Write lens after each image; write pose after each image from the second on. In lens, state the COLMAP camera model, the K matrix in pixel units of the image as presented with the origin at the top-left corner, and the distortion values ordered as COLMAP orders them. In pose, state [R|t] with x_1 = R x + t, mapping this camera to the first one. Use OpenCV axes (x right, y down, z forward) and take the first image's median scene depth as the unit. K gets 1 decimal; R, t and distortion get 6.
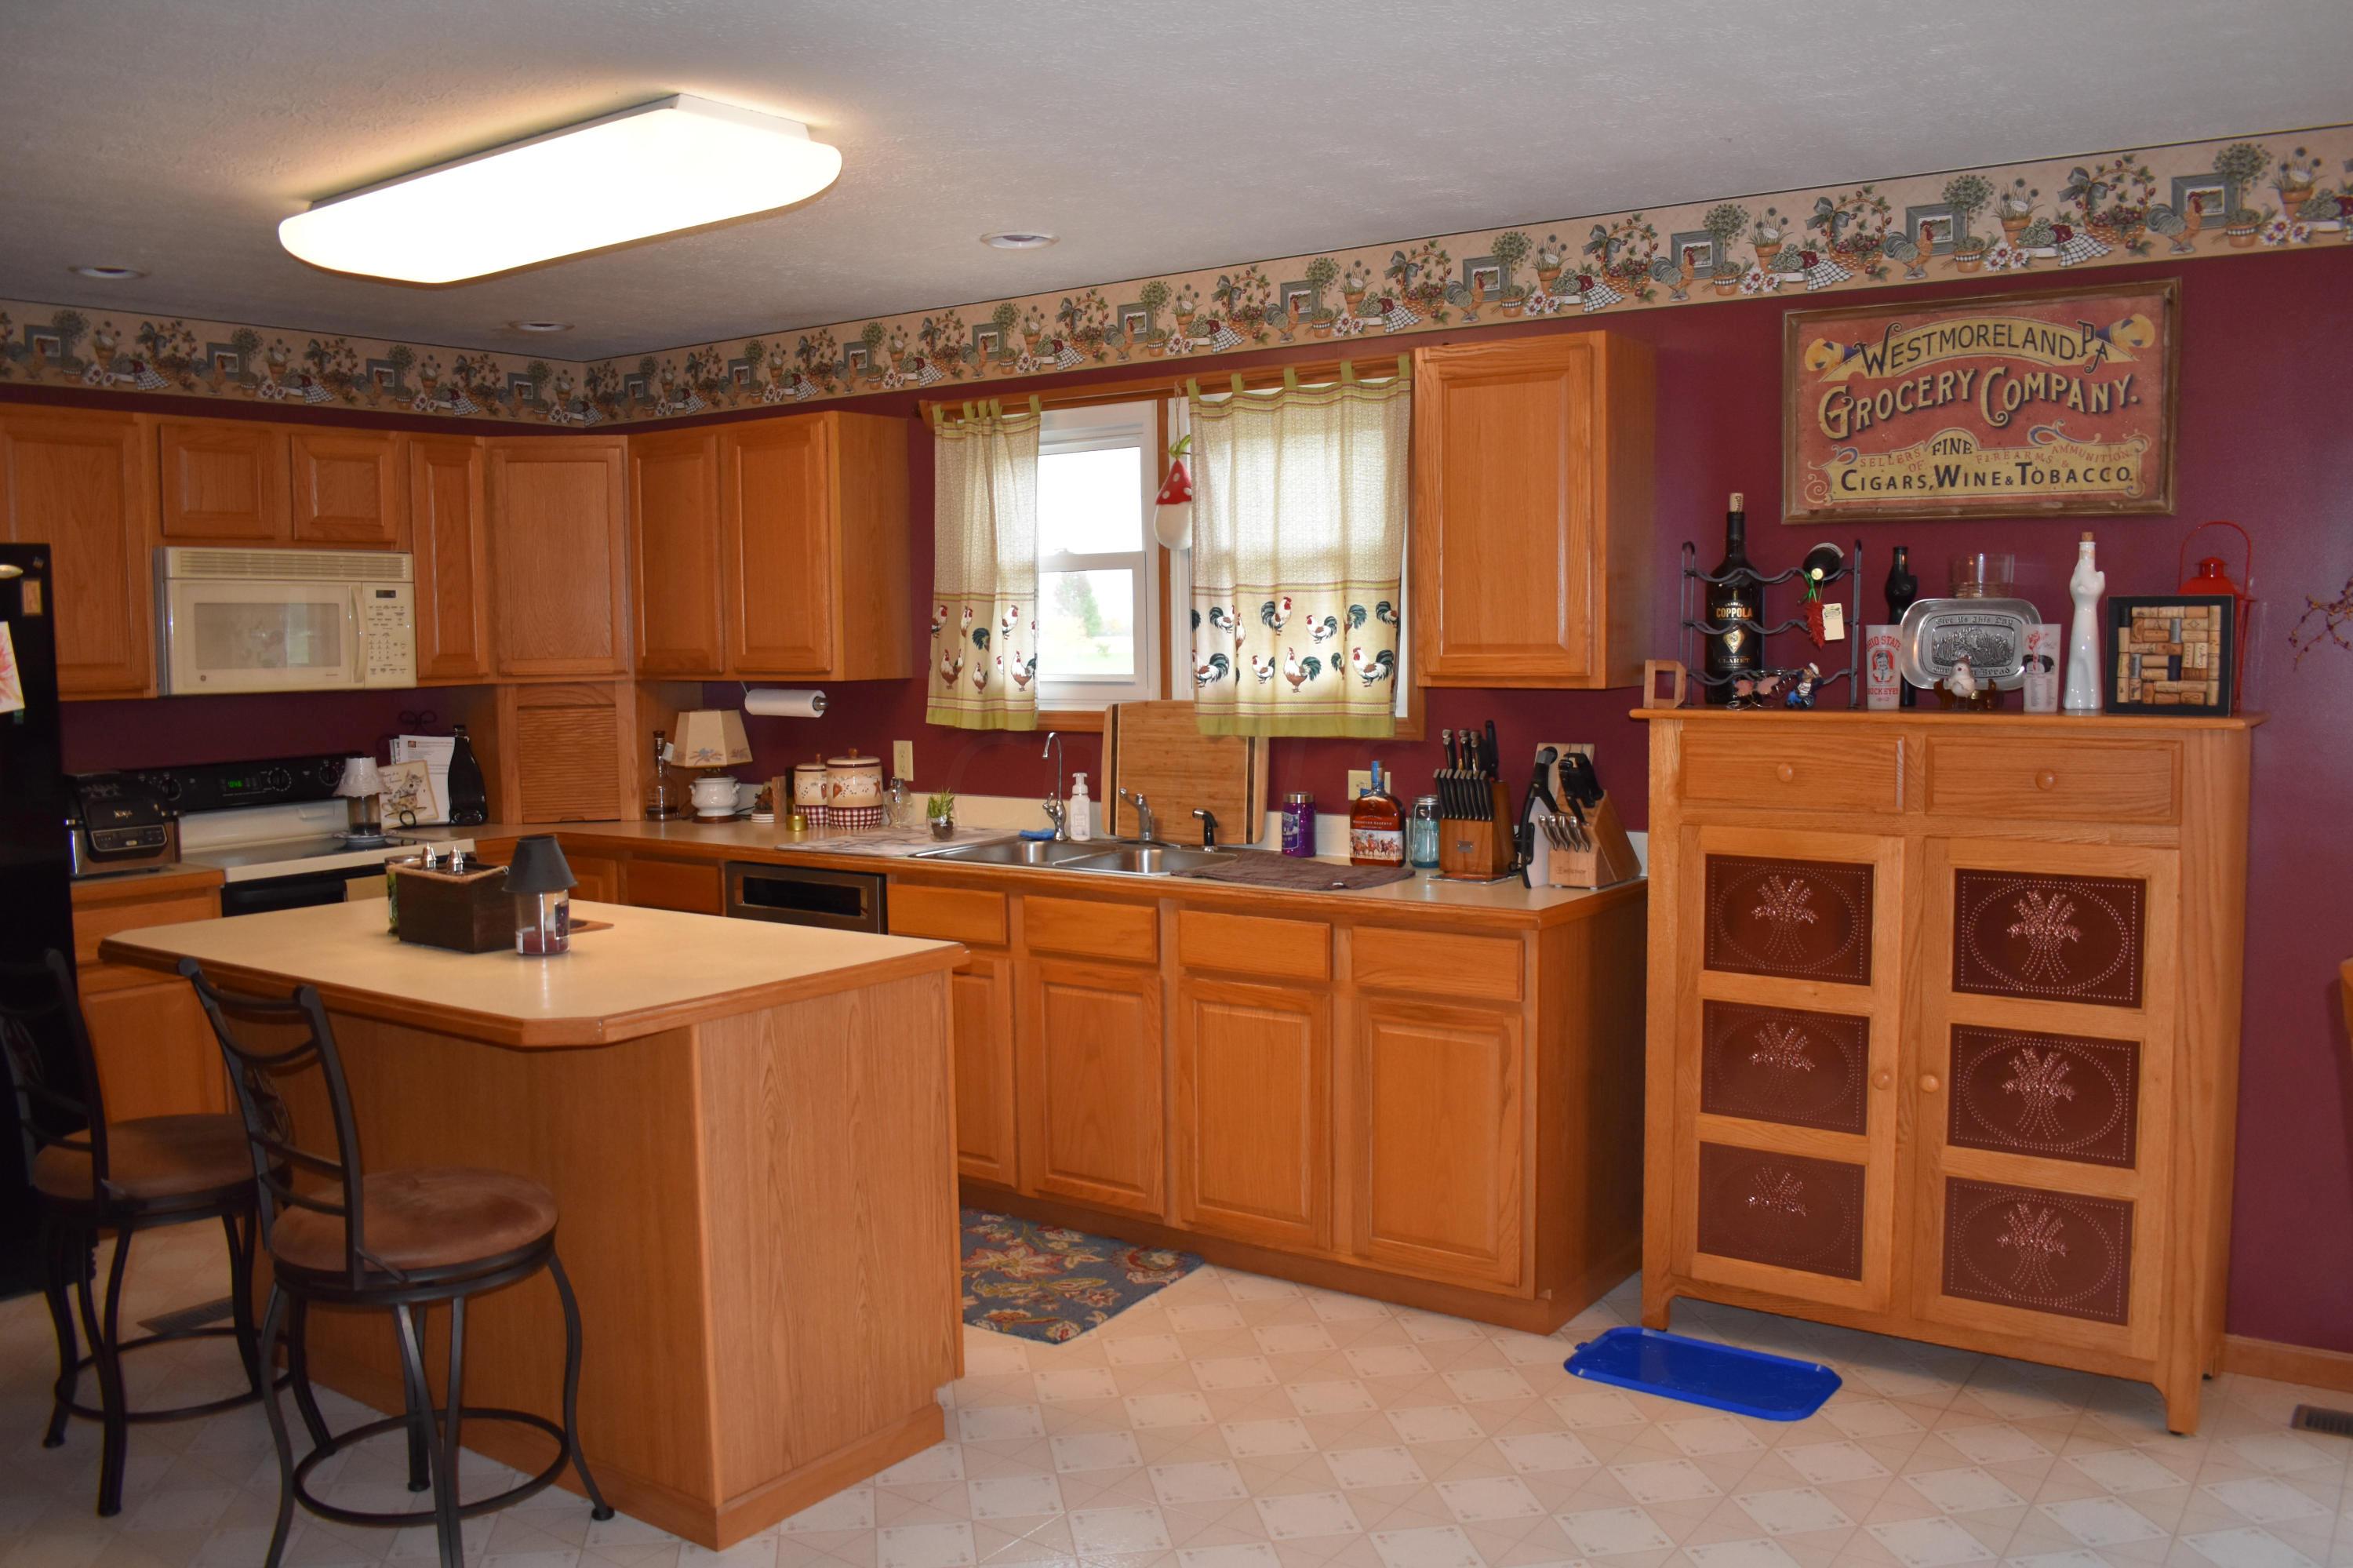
lens RADIAL K [[1928.8, 0, 1176.5], [0, 1928.8, 784.0], [0, 0, 1]] dist [-0.115701, 0.038698]
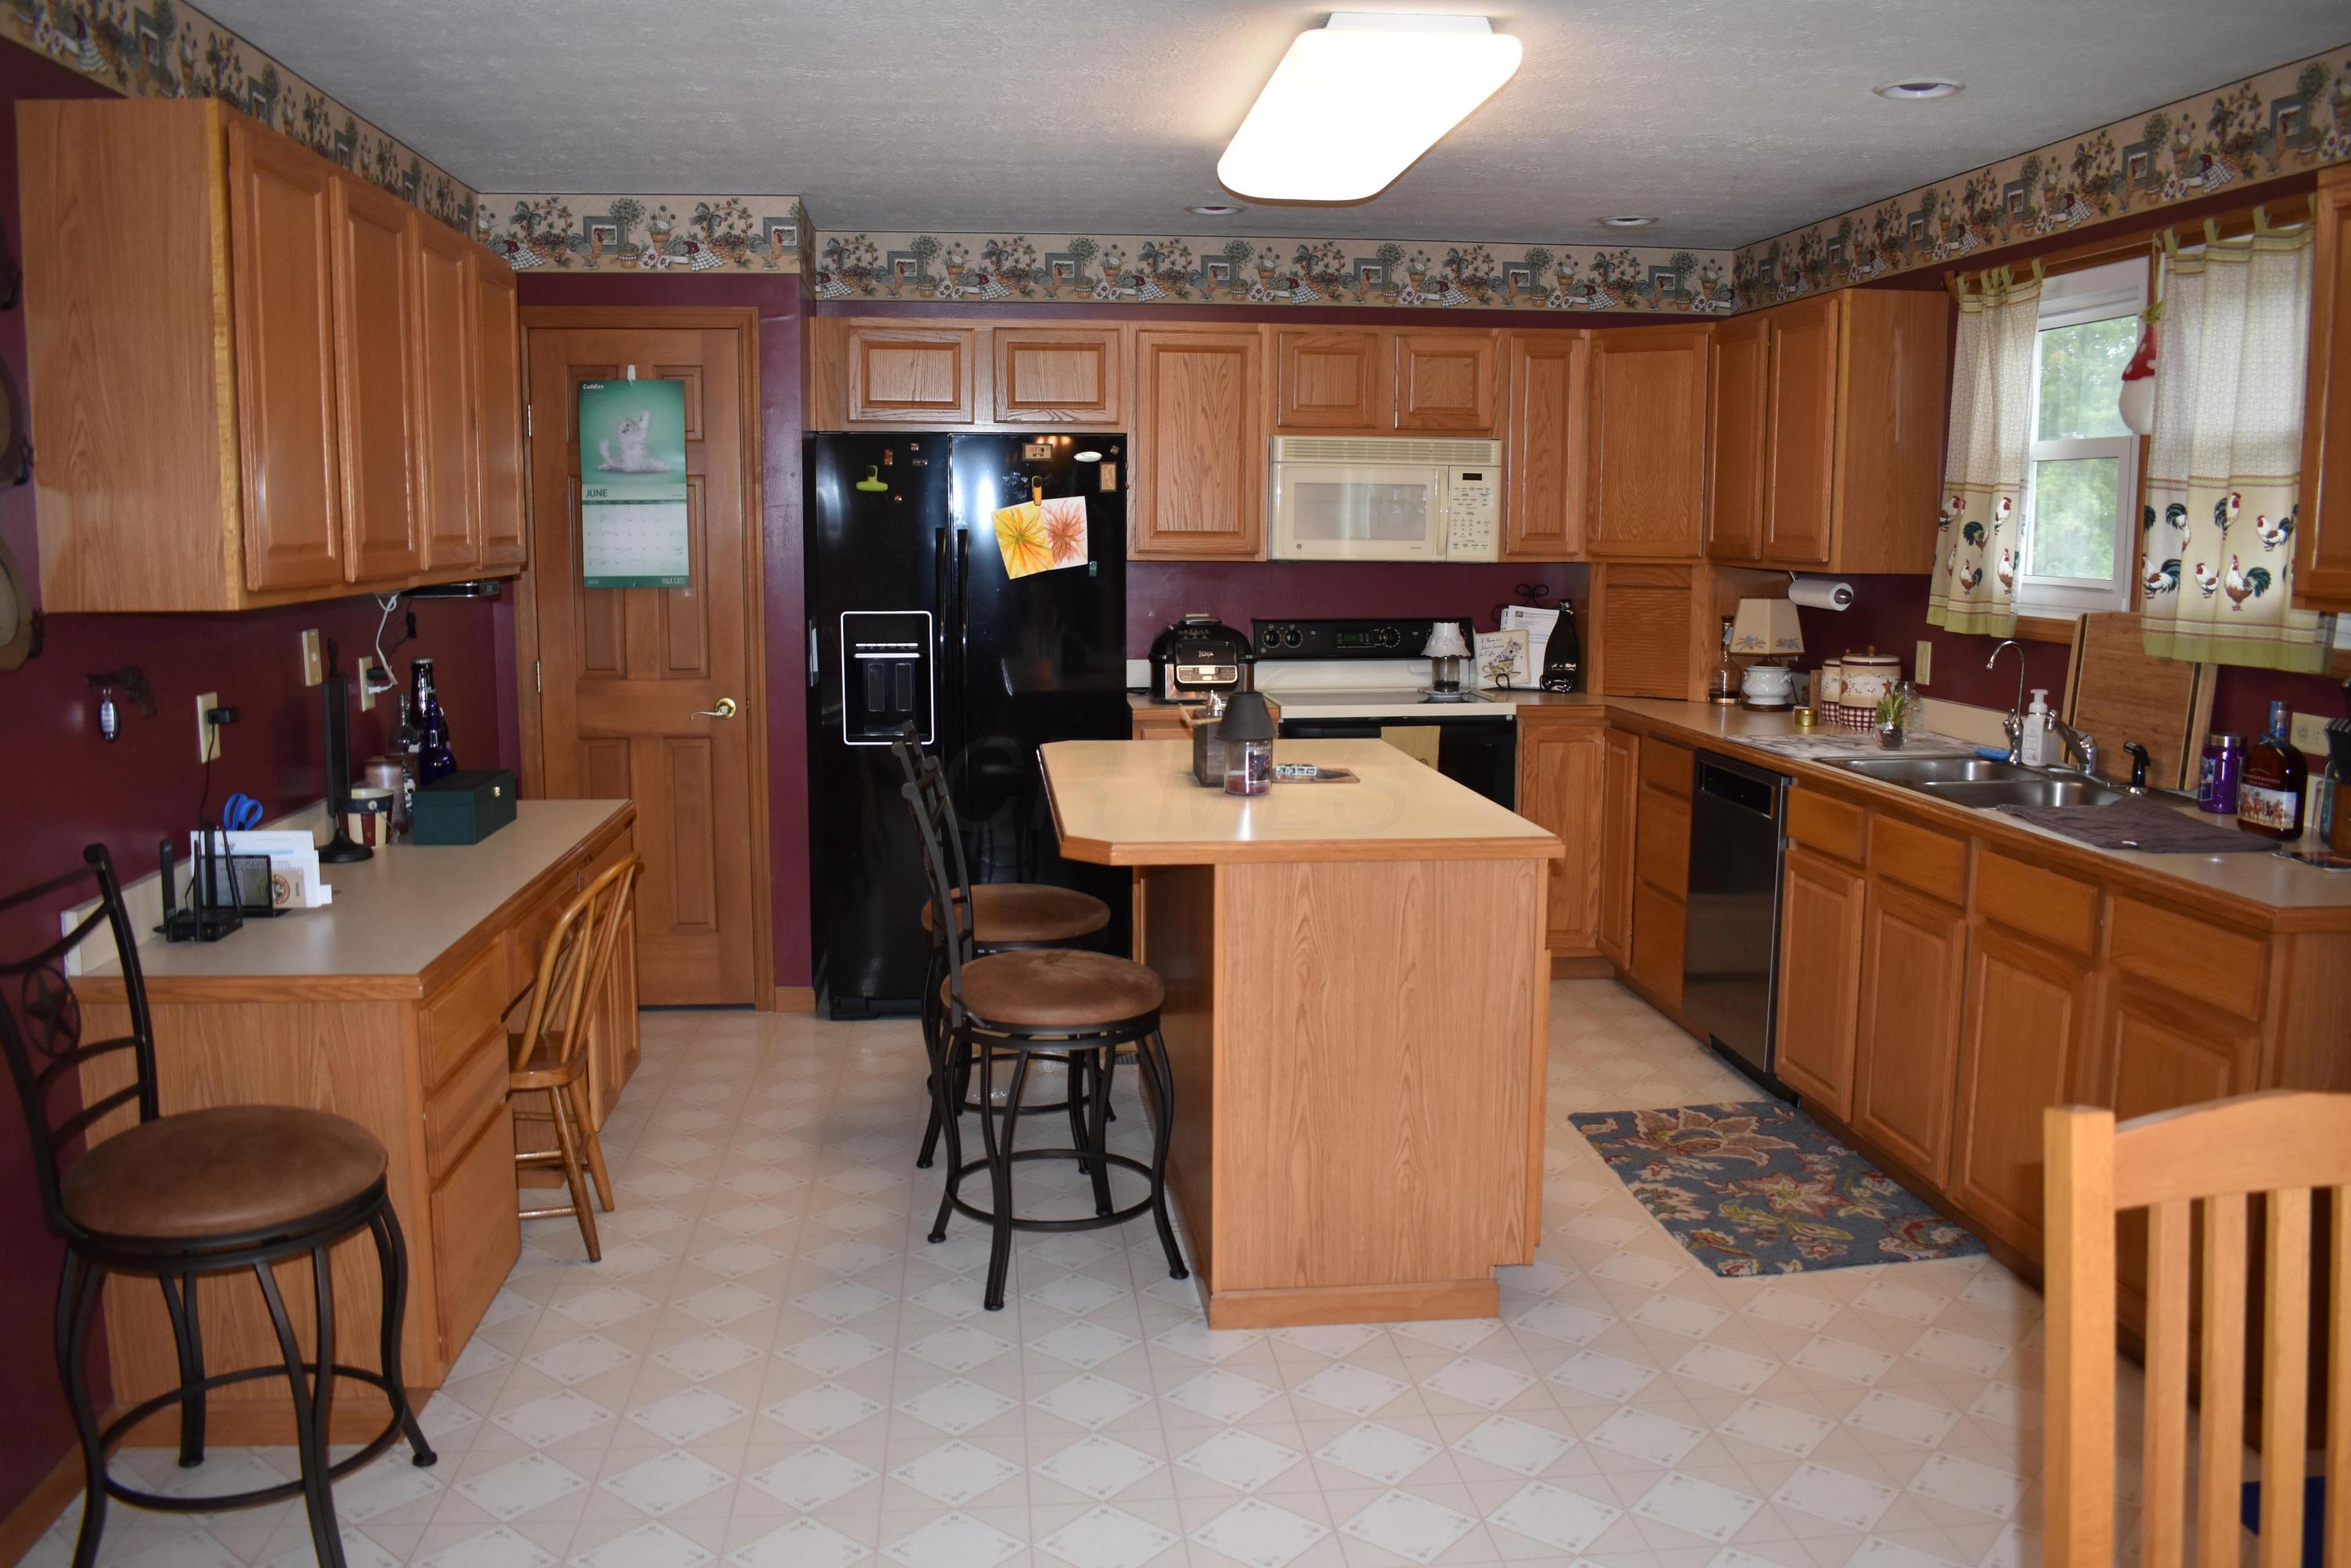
lens RADIAL K [[1878.7, 0, 1175.5], [0, 1878.7, 784.0], [0, 0, 1]] dist [-0.095237, 0.010757]
pose [[0.660424, 0.120057, -0.741233, 0.363445], [-0.071963, 0.992711, 0.096671, -0.017846], [0.747436, -0.010503, 0.664251, 0.164213]]
